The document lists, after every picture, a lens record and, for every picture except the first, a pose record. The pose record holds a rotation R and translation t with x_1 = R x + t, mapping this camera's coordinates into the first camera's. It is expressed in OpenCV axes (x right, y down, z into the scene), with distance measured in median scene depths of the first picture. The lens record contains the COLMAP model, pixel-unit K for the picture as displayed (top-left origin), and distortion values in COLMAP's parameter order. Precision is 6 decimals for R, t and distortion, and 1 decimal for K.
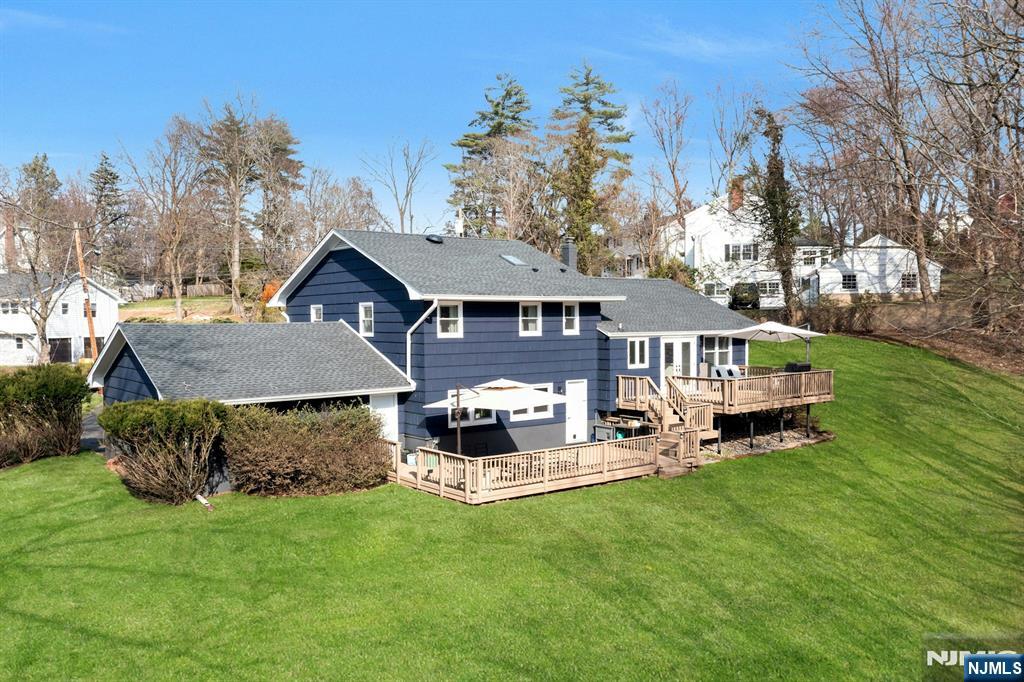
lens RADIAL K [[833.2, 0, 511.9], [0, 833.2, 322.1], [0, 0, 1]] dist [-0.000920, 0.000746]
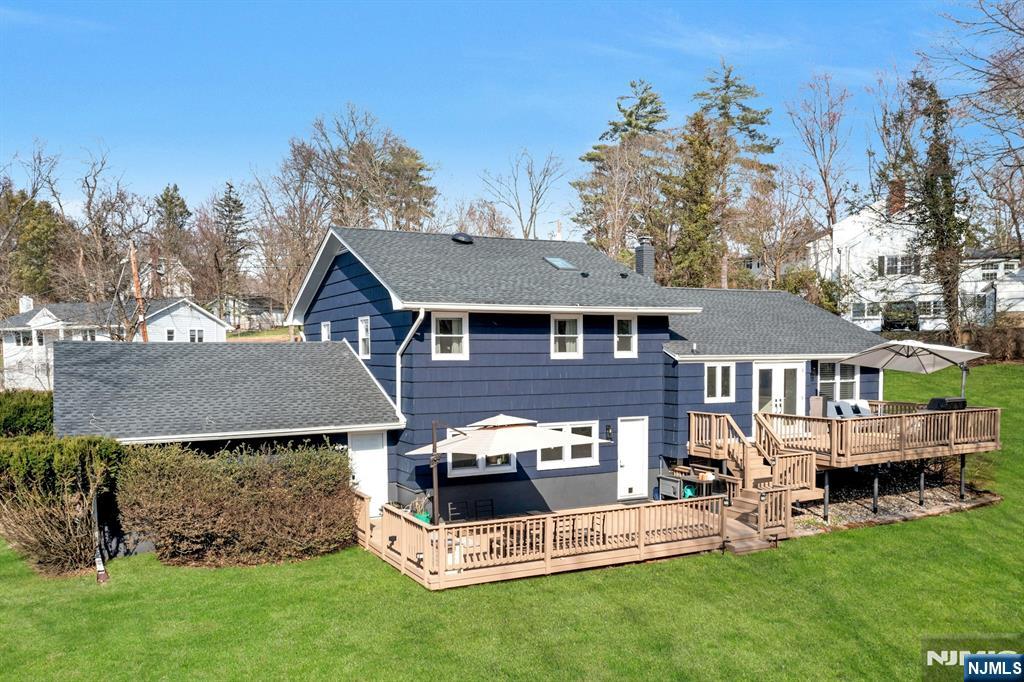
lens RADIAL K [[843.7, 0, 512.1], [0, 843.7, 379.0], [0, 0, 1]] dist [-0.001548, 0.000247]
pose [[0.983725, 0.006819, -0.179553, 0.106506], [-0.001282, 0.999521, 0.030934, 0.010591], [0.179678, -0.030201, 0.983262, 0.217114]]
